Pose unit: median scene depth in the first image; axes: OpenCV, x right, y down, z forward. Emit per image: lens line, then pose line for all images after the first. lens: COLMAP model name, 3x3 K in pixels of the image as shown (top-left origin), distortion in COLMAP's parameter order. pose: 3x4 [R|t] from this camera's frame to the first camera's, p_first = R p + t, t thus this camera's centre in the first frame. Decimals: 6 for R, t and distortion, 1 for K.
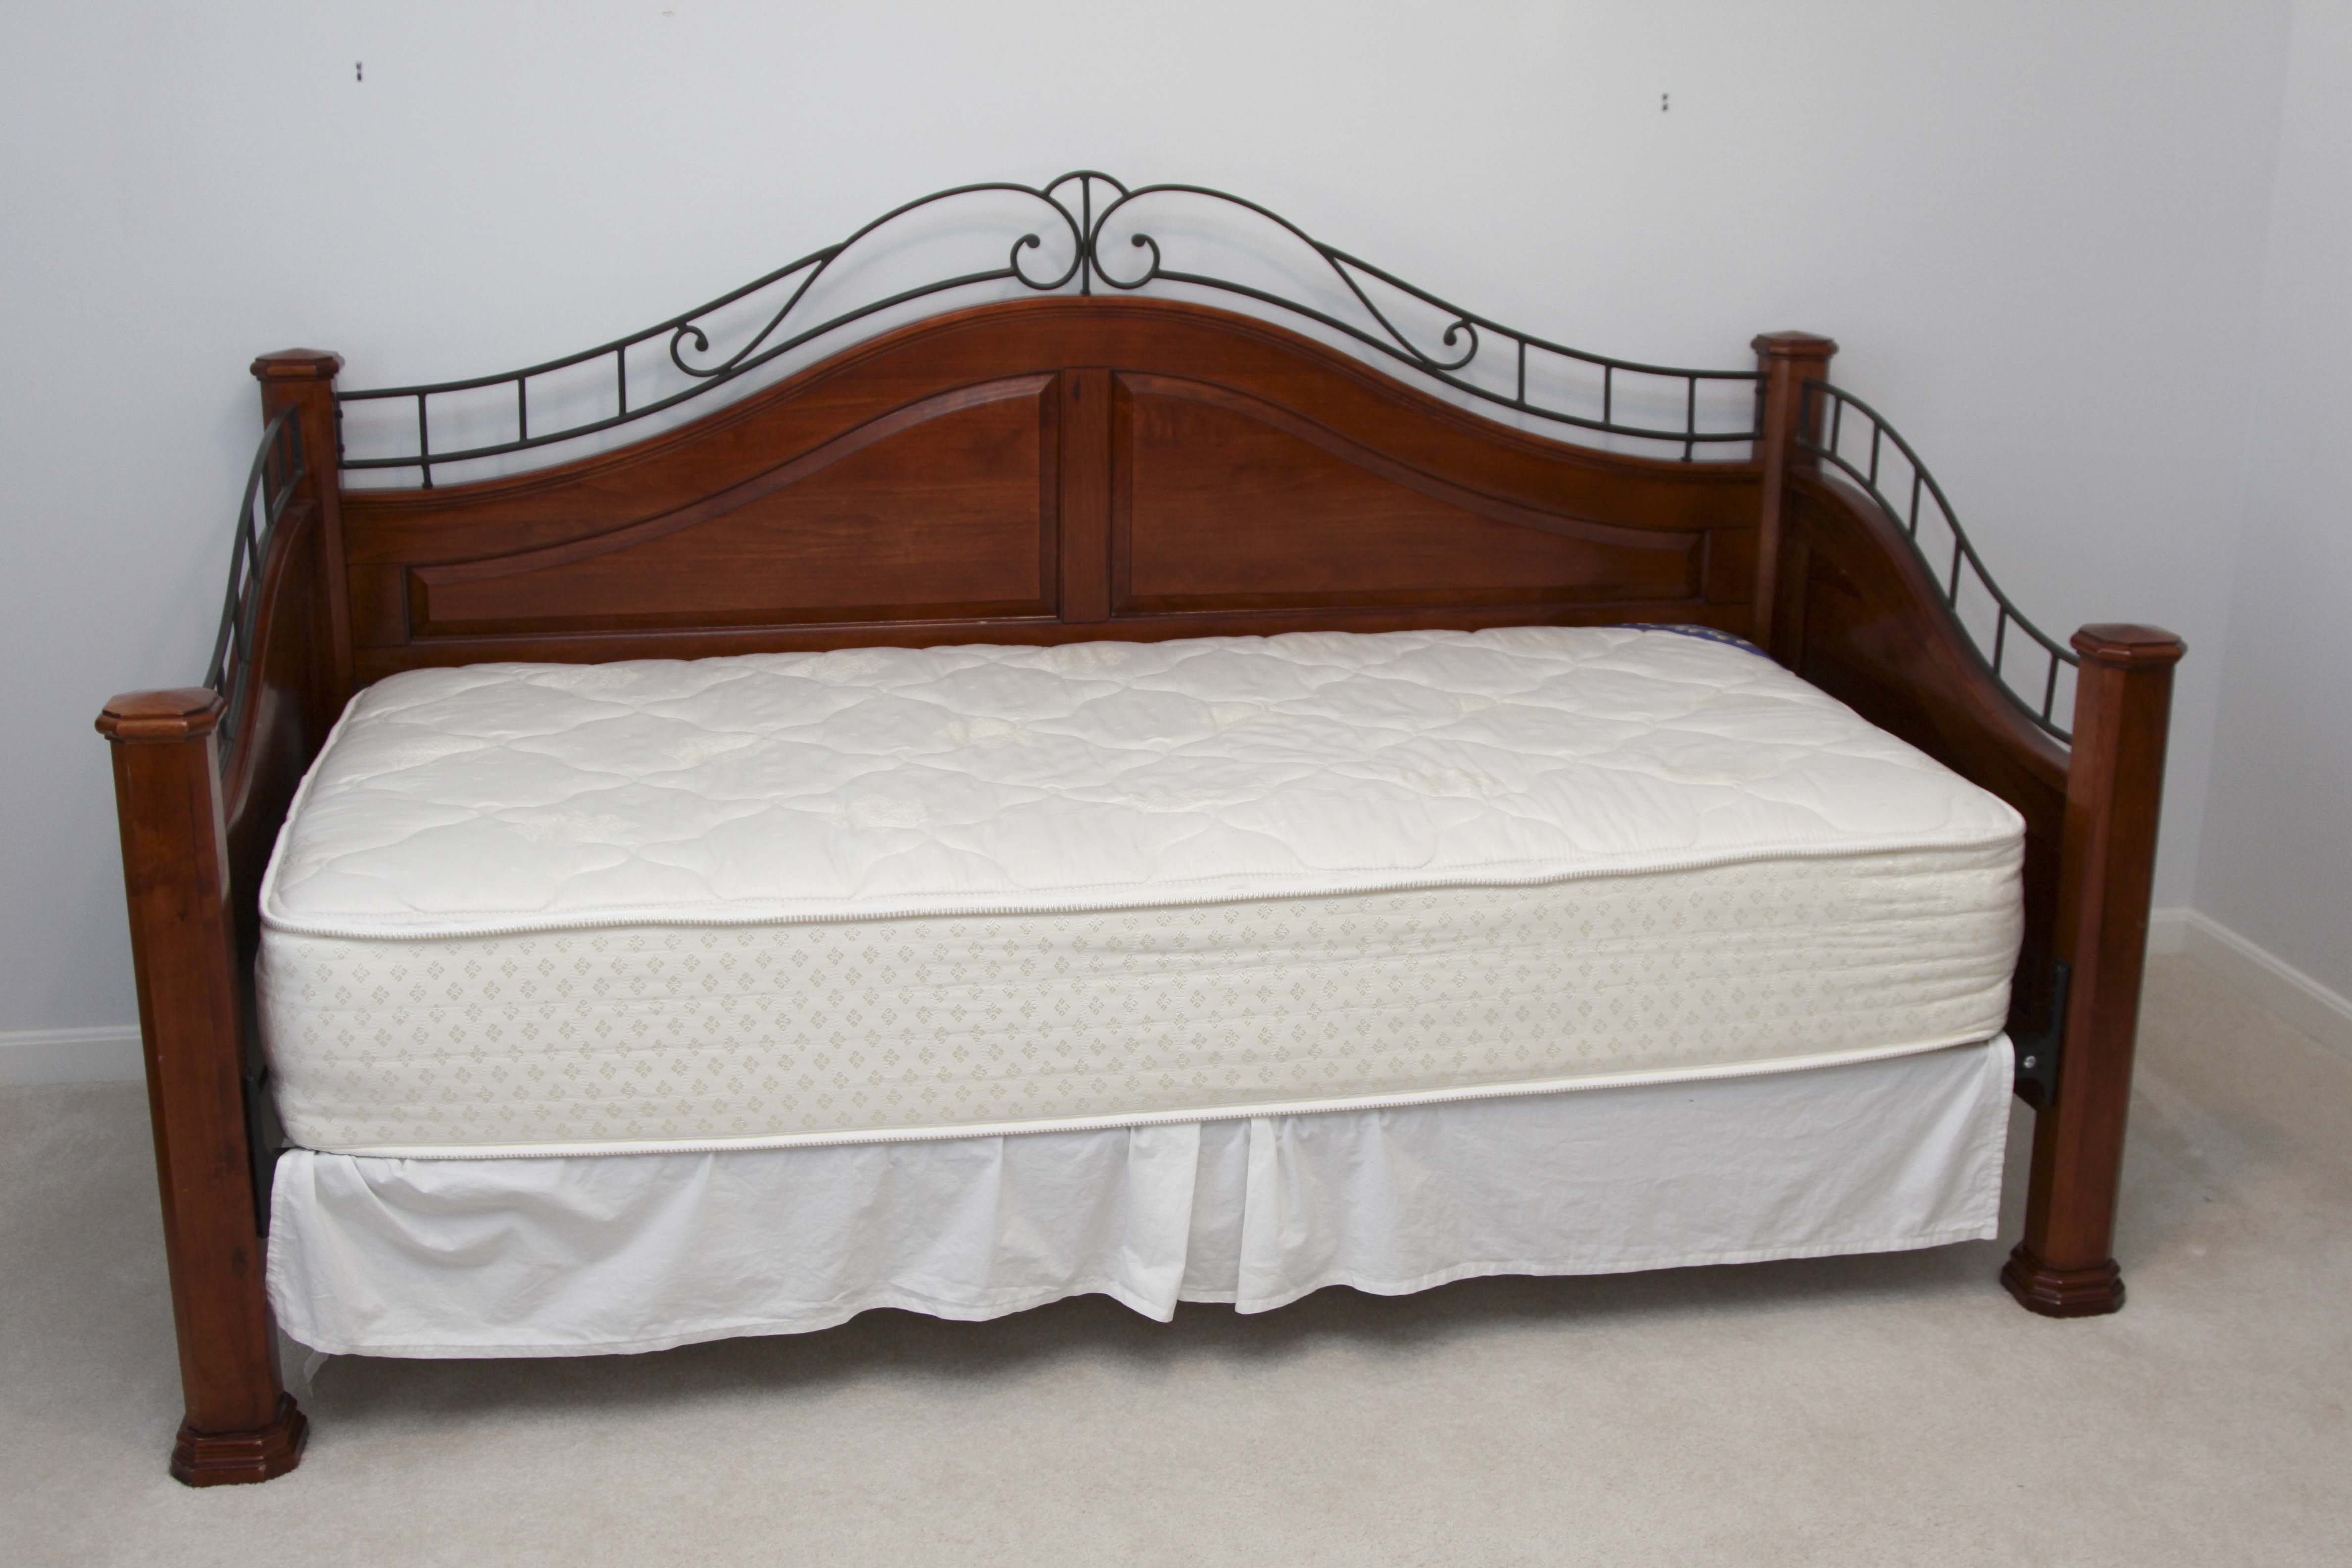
lens RADIAL K [[2501.8, 0, 1188.2], [0, 2501.8, 759.8], [0, 0, 1]] dist [-0.137088, 0.071287]
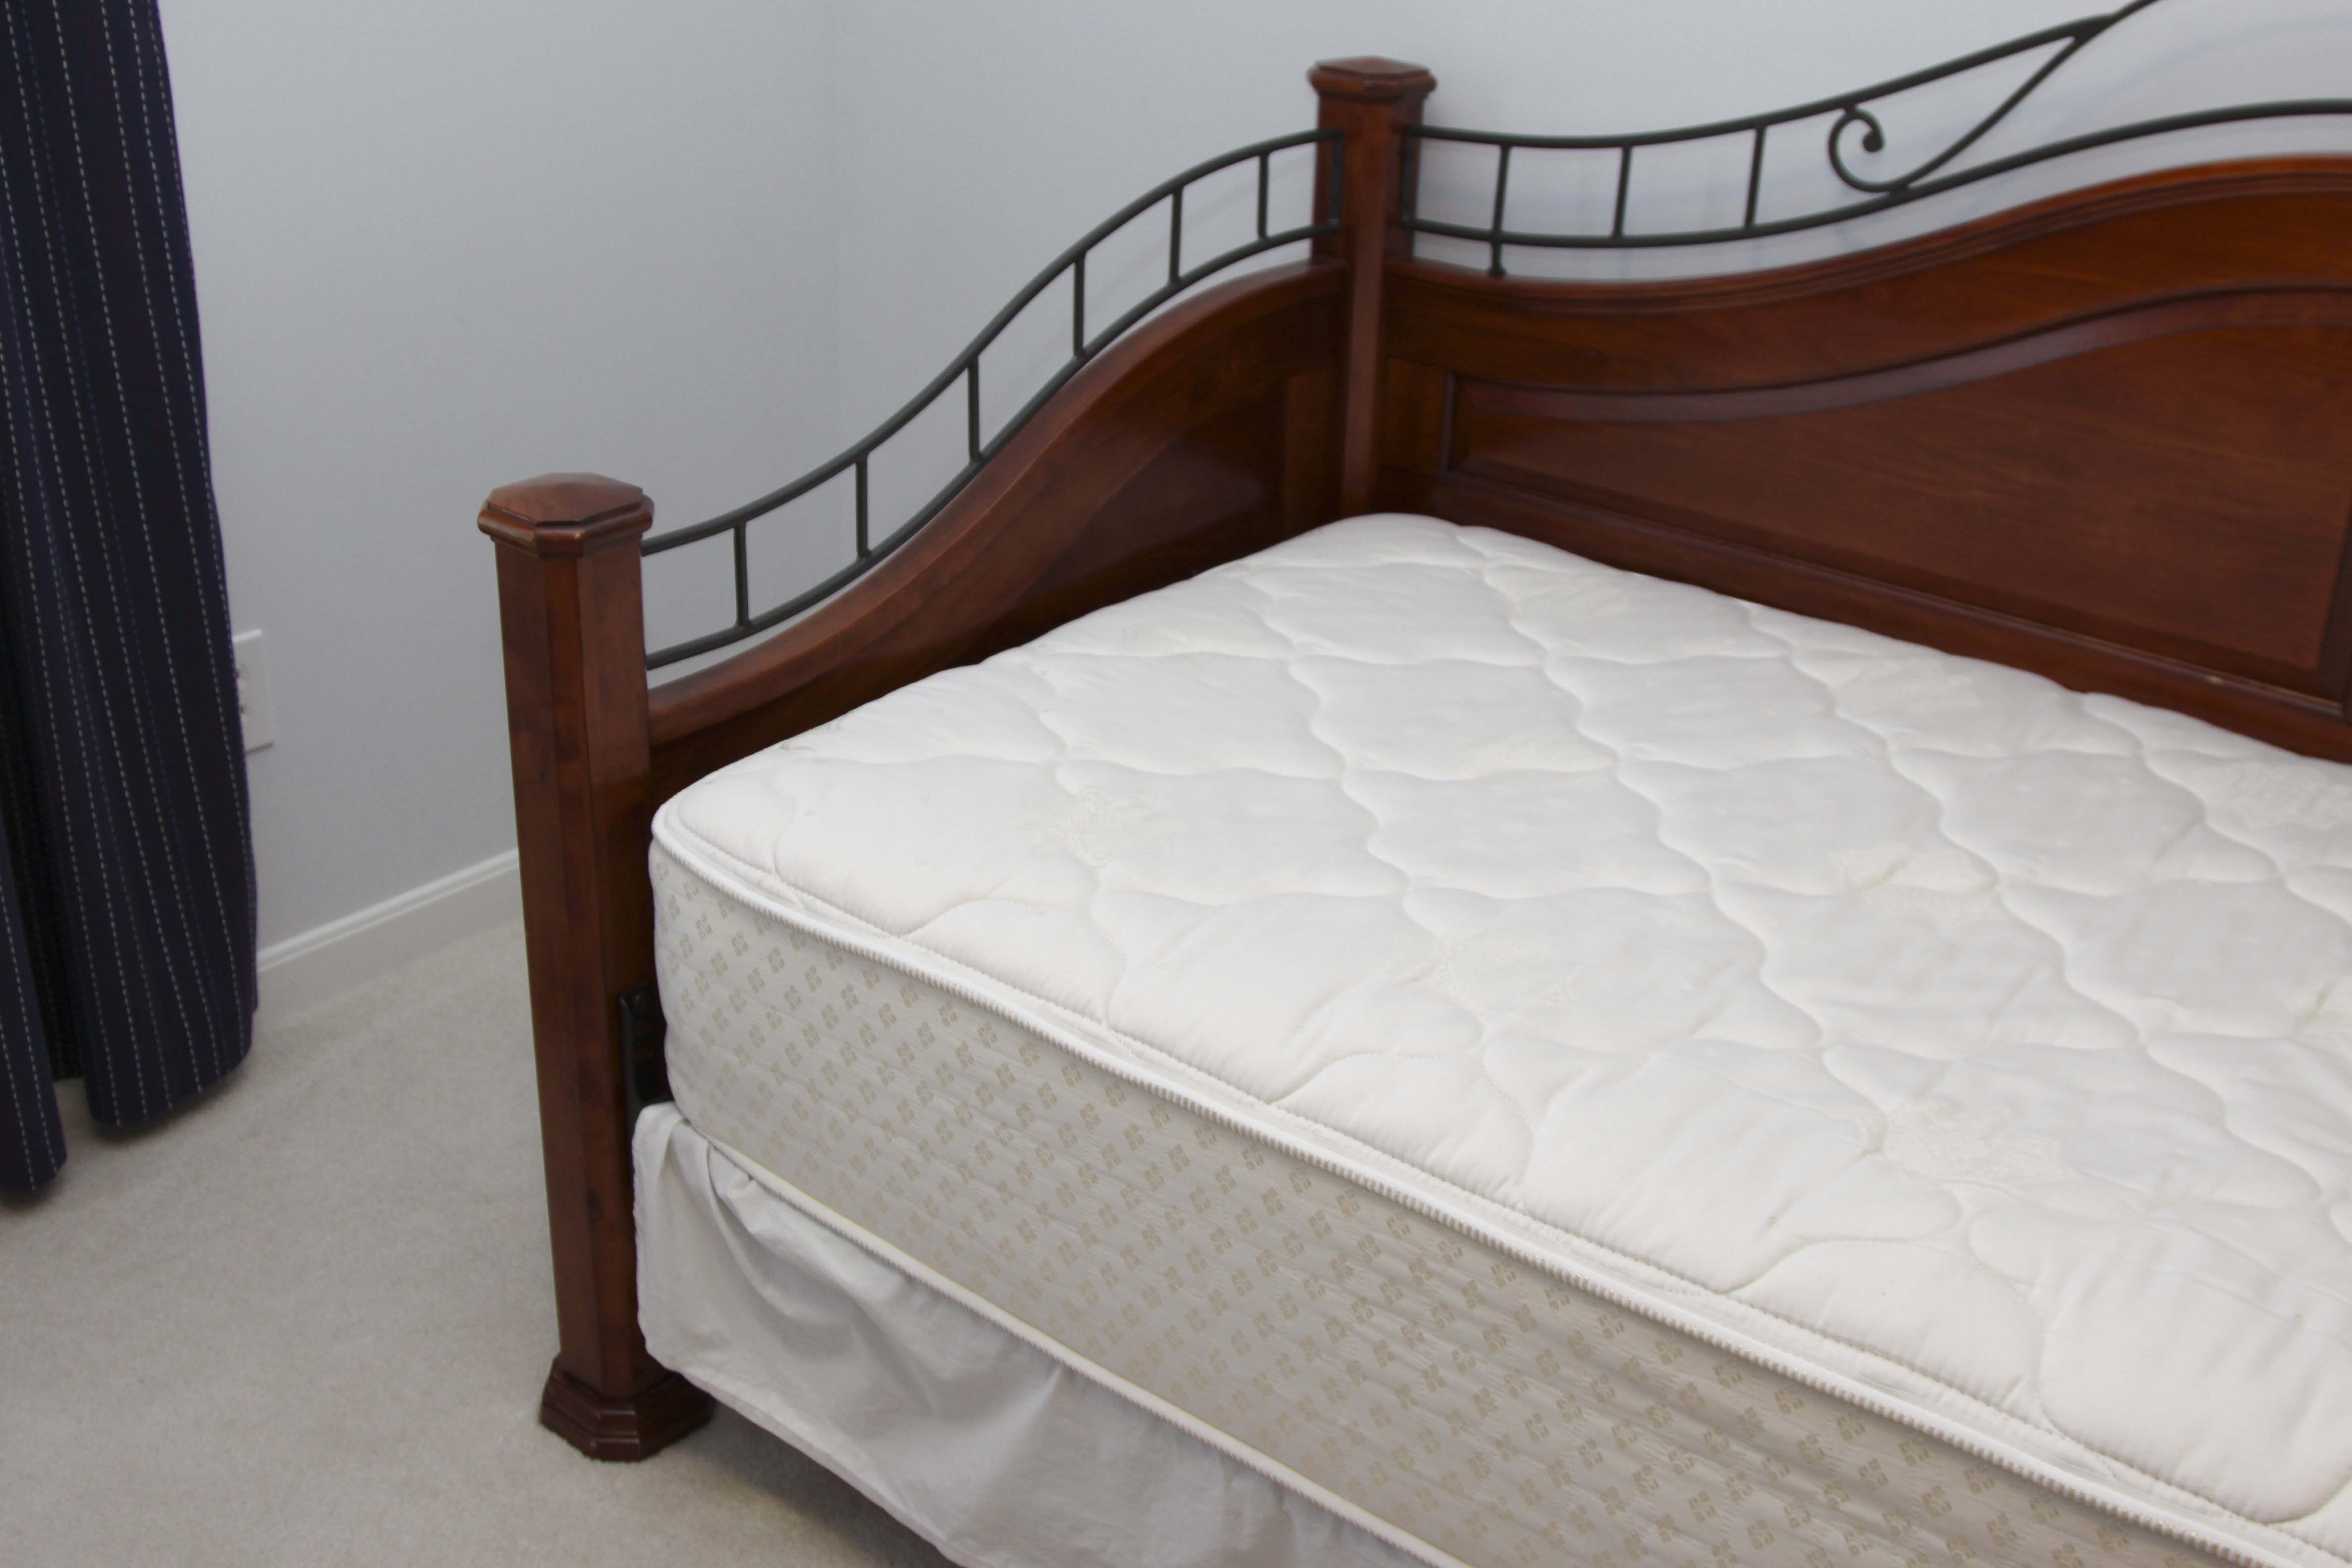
lens RADIAL K [[2501.8, 0, 1188.2], [0, 2501.8, 759.8], [0, 0, 1]] dist [-0.137088, 0.071287]
pose [[0.646288, 0.318787, -0.693316, 0.183116], [-0.234990, 0.947549, 0.216633, -0.112345], [0.726011, 0.022915, 0.687301, 0.437625]]
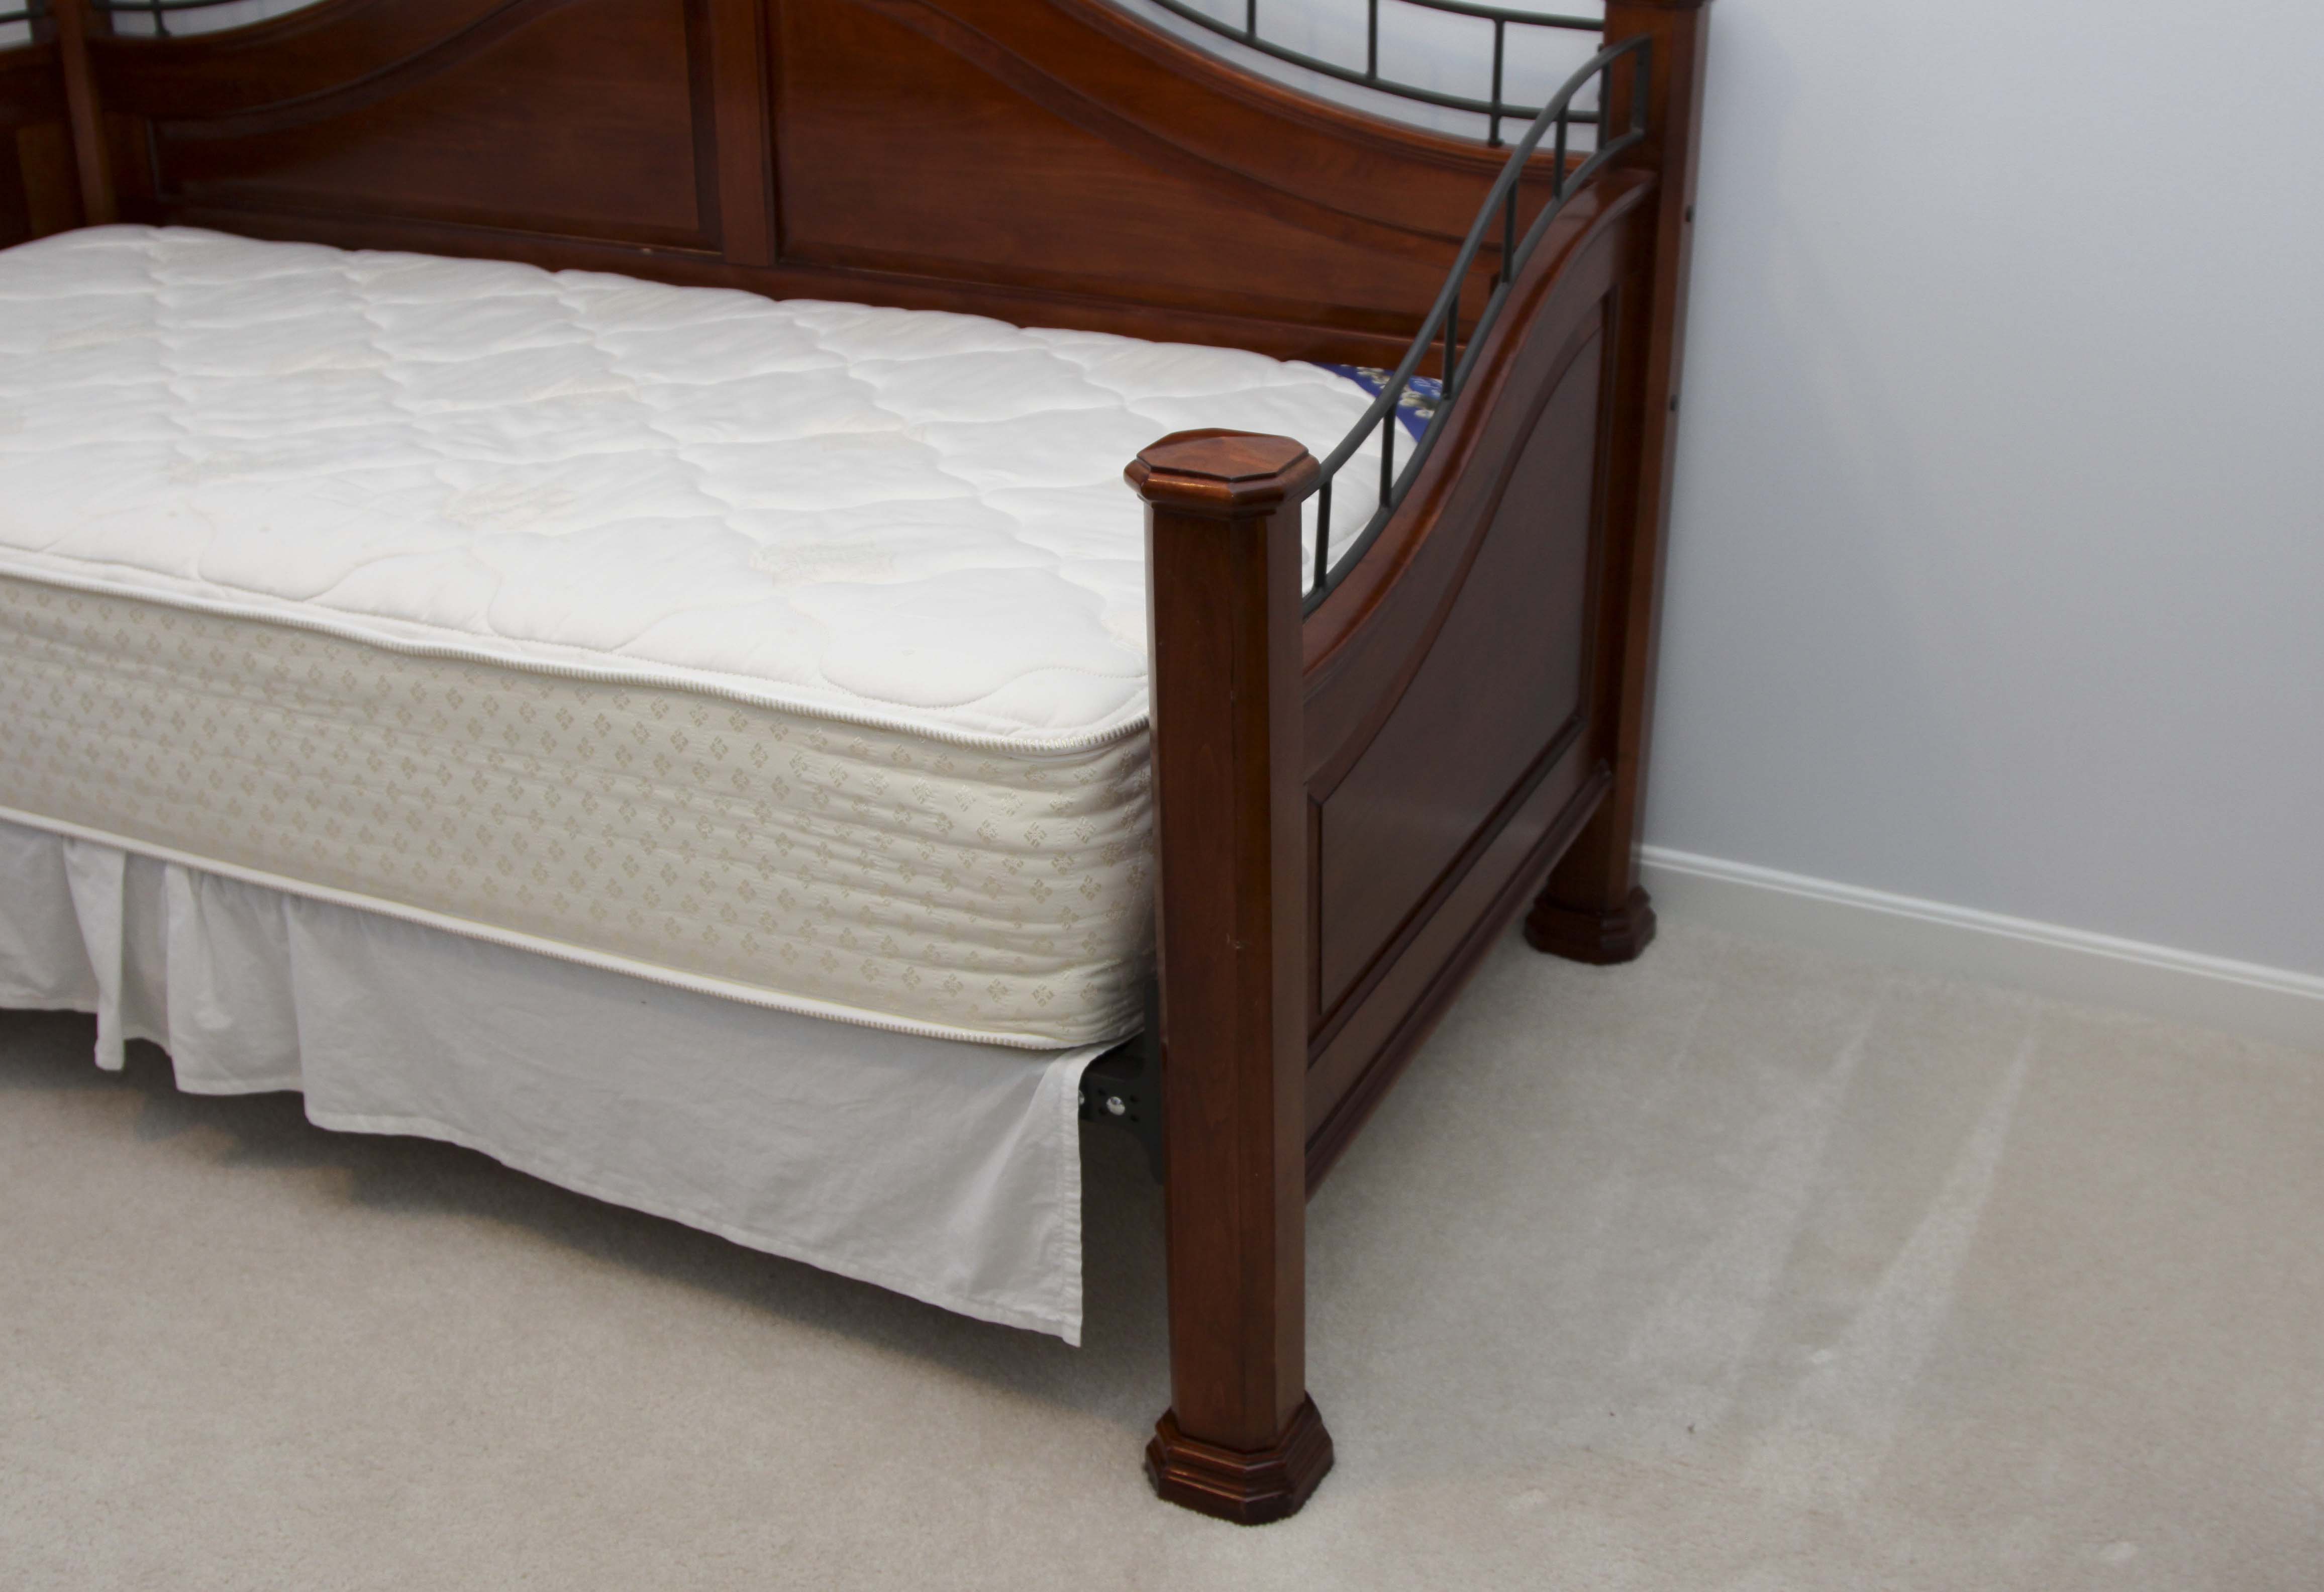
lens RADIAL K [[2492.1, 0, 1229.4], [0, 2492.1, 751.4], [0, 0, 1]] dist [-0.119437, 0.031752]
pose [[0.829028, 0.227536, -0.510823, 0.578436], [-0.160434, 0.971853, 0.172520, -0.069790], [0.535699, -0.061071, 0.842198, 0.413681]]
